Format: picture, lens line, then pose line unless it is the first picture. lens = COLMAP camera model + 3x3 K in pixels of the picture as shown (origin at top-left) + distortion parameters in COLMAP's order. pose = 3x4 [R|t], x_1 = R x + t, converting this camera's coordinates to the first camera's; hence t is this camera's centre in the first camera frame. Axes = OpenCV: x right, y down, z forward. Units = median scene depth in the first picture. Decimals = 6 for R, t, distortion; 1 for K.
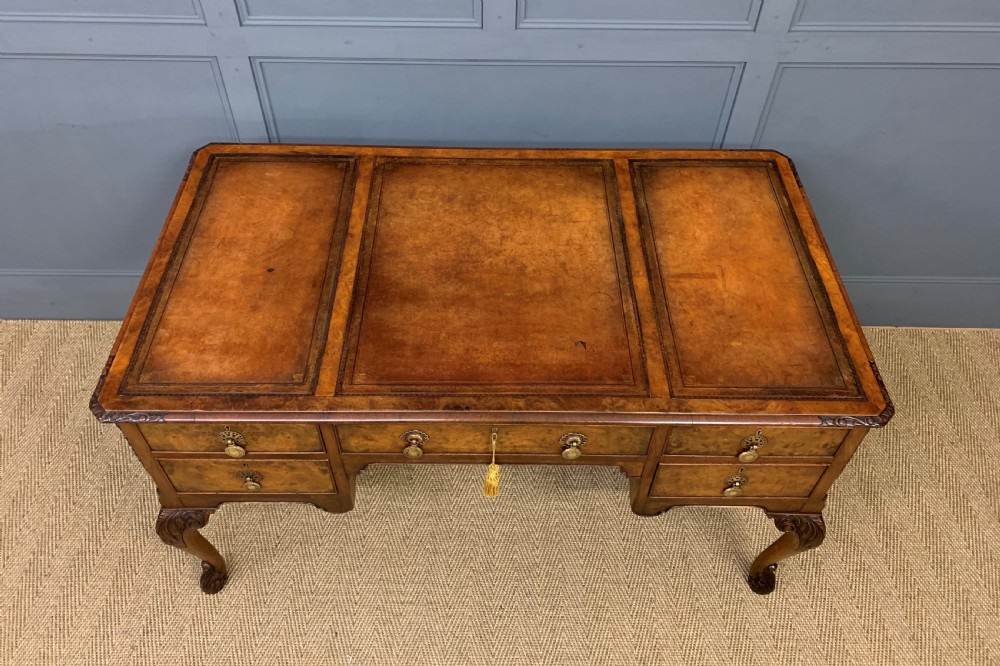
lens RADIAL K [[770.2, 0, 494.2], [0, 770.2, 279.6], [0, 0, 1]] dist [0.003236, 0.013340]
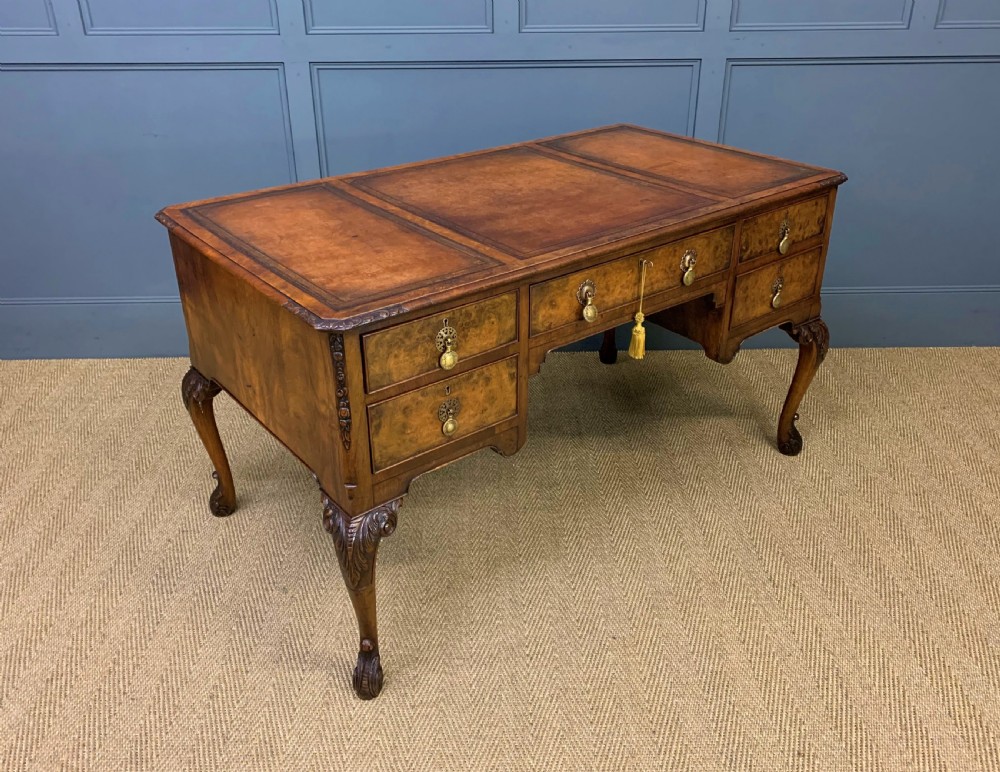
lens RADIAL K [[870.4, 0, 502.9], [0, 870.4, 365.0], [0, 0, 1]] dist [0.028824, -0.028142]
pose [[0.999529, -0.027179, 0.014260, -0.035303], [0.030435, 0.937806, -0.345823, 0.706810], [-0.003974, 0.346094, 0.938192, -0.183190]]
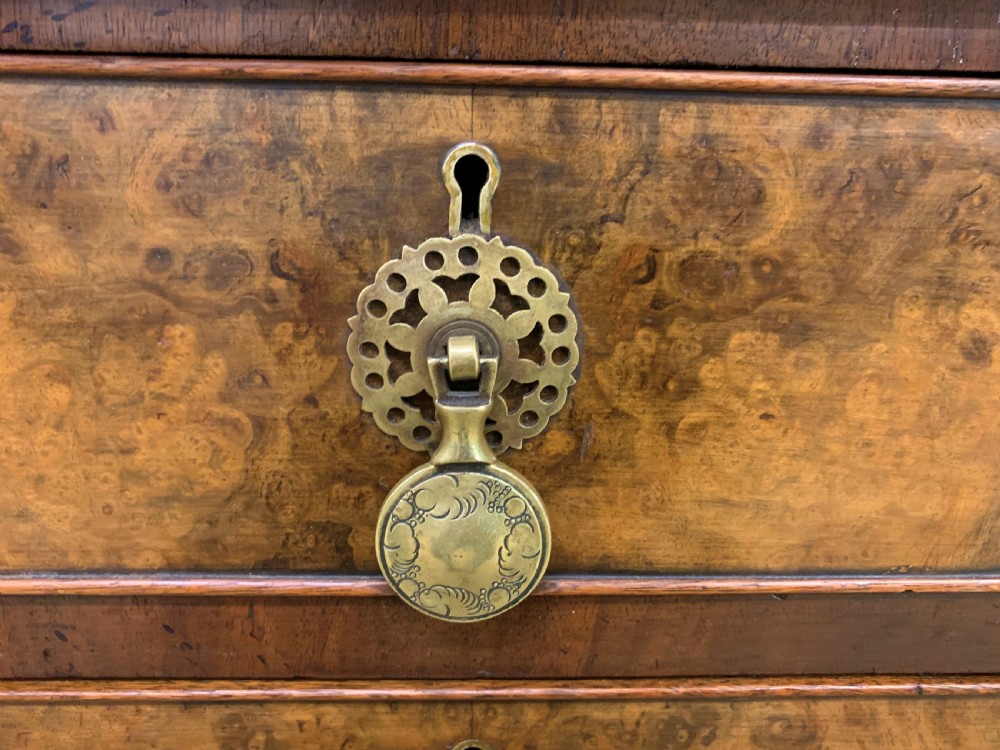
lens RADIAL K [[760.2, 0, 490.9], [0, 760.2, 370.2], [0, 0, 1]] dist [0.024464, -0.024407]
pose [[0.999638, -0.011549, 0.024306, -0.276912], [0.022935, 0.838123, -0.544999, 0.216999], [-0.014077, 0.545359, 0.838084, 0.741227]]
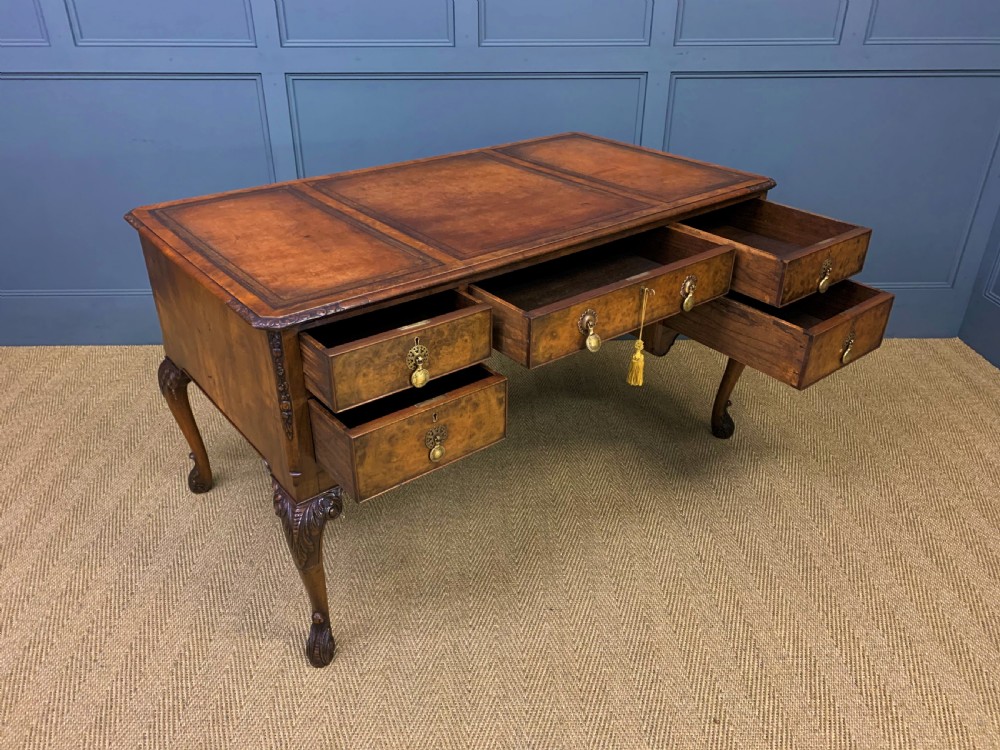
lens RADIAL K [[760.2, 0, 495.2], [0, 760.2, 371.6], [0, 0, 1]] dist [0.024464, -0.024407]
pose [[0.999630, -0.023080, 0.014405, 0.024481], [0.026439, 0.948964, -0.314274, 0.671208], [-0.006417, 0.314539, 0.949223, -0.126444]]
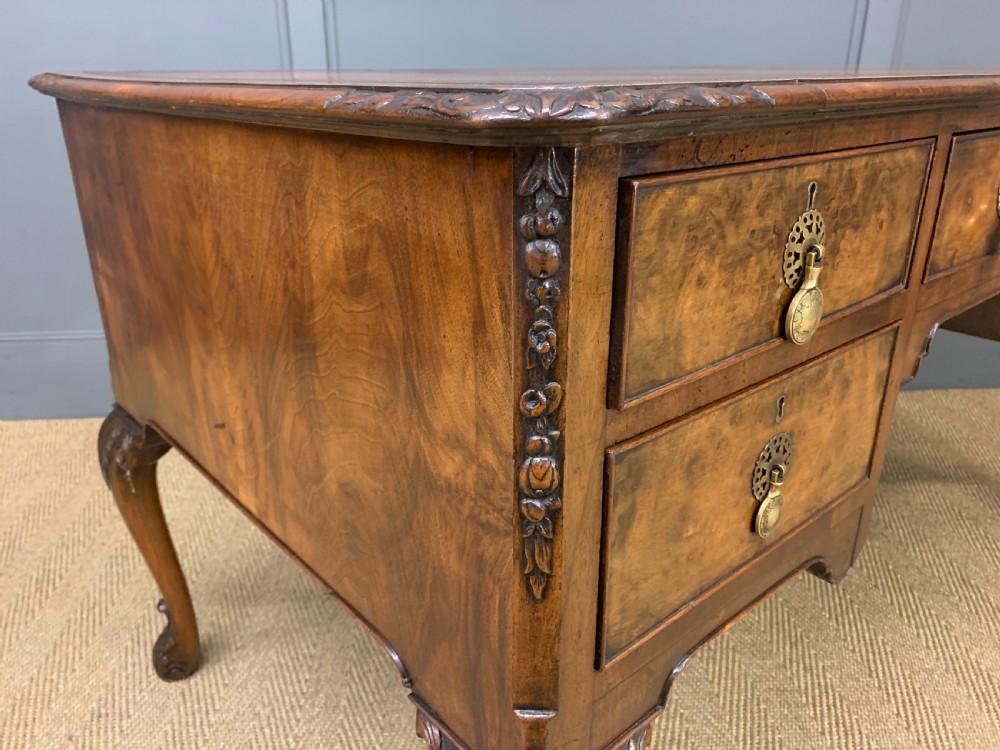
lens RADIAL K [[760.2, 0, 488.8], [0, 760.2, 372.9], [0, 0, 1]] dist [0.024464, -0.024407]
pose [[0.997509, -0.044407, 0.054805, -0.200938], [0.063806, 0.899293, -0.432667, 0.521281], [-0.030072, 0.435086, 0.899886, 0.415211]]
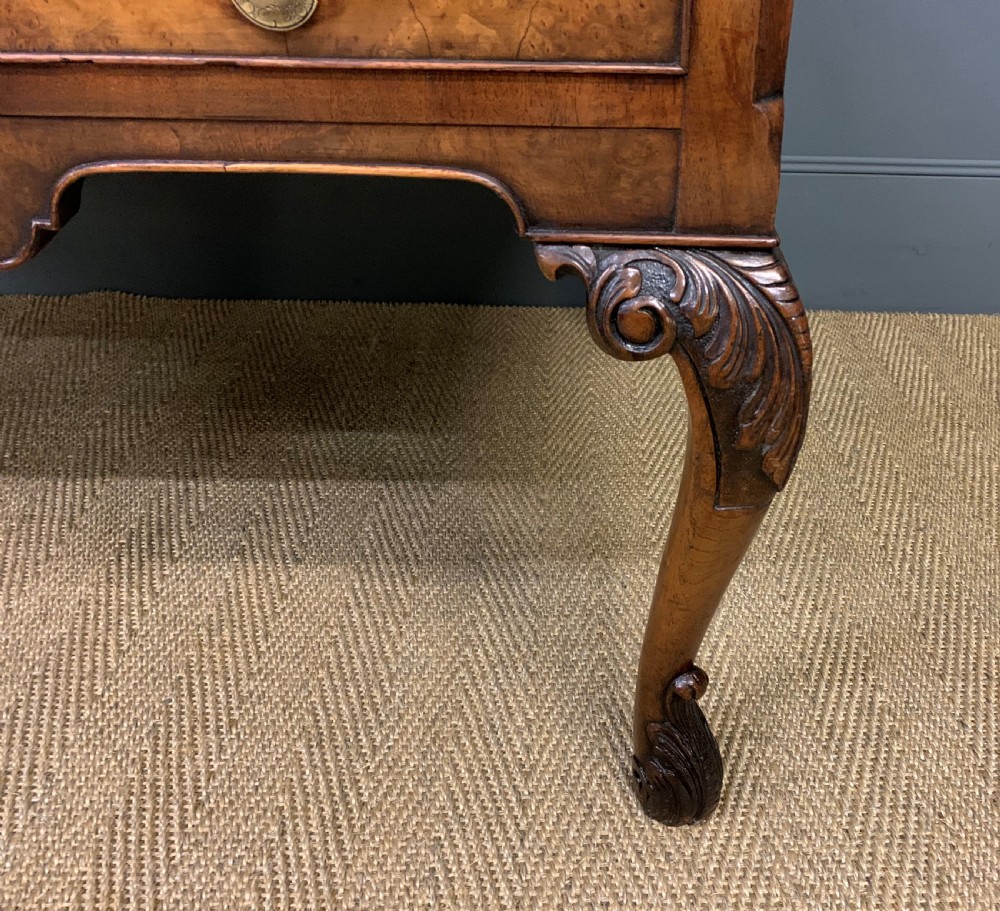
lens RADIAL K [[919.4, 0, 603.3], [0, 919.4, 444.9], [0, 0, 1]] dist [0.030826, 0.000000]
pose [[0.999624, 0.000769, 0.027413, 0.344867], [0.006360, 0.965845, -0.259042, 0.401022], [-0.026676, 0.259119, 0.965477, 0.716495]]
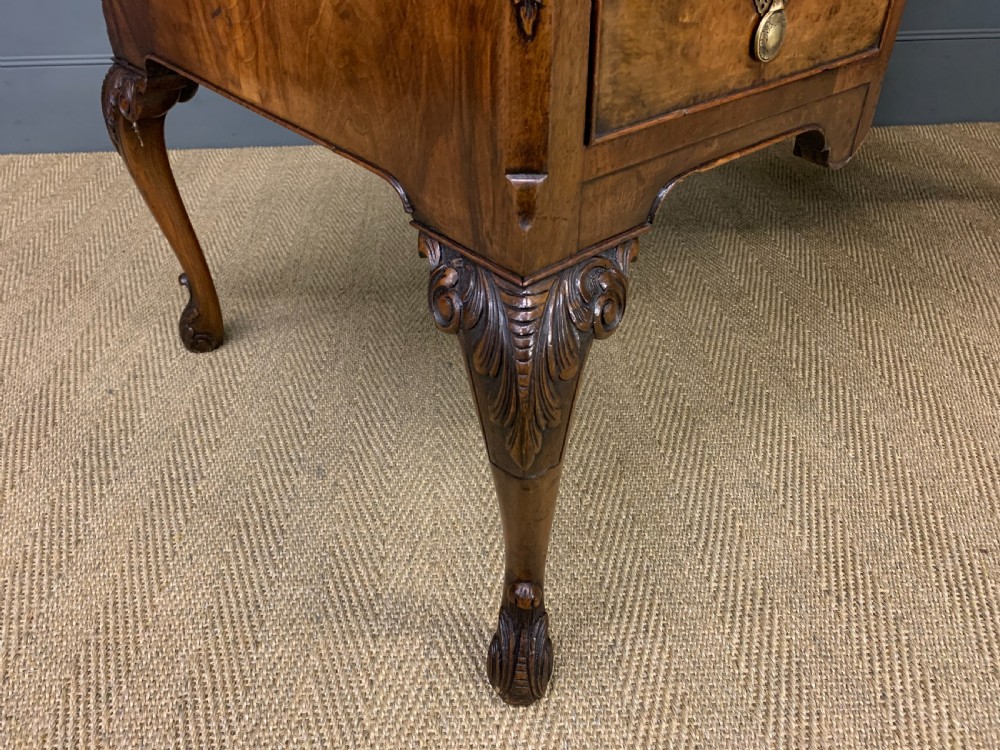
lens RADIAL K [[760.2, 0, 491.0], [0, 760.2, 366.9], [0, 0, 1]] dist [0.024464, -0.024407]
pose [[0.998327, -0.052679, 0.023855, -0.199026], [0.056561, 0.975384, -0.213135, 0.628555], [-0.012040, 0.214127, 0.976732, 0.443392]]
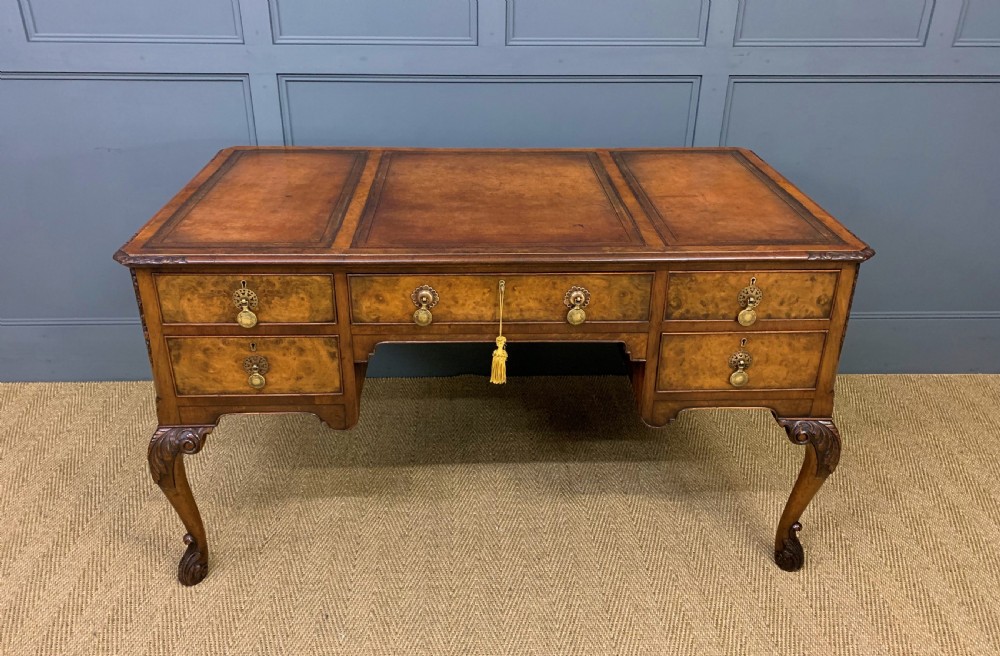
lens RADIAL K [[781.1, 0, 494.8], [0, 781.1, 302.5], [0, 0, 1]] dist [0.021108, -0.012658]
pose [[0.999350, -0.018952, 0.030679, -0.033719], [0.028819, 0.931128, -0.363553, 0.486166], [-0.021676, 0.364201, 0.931068, 0.019319]]
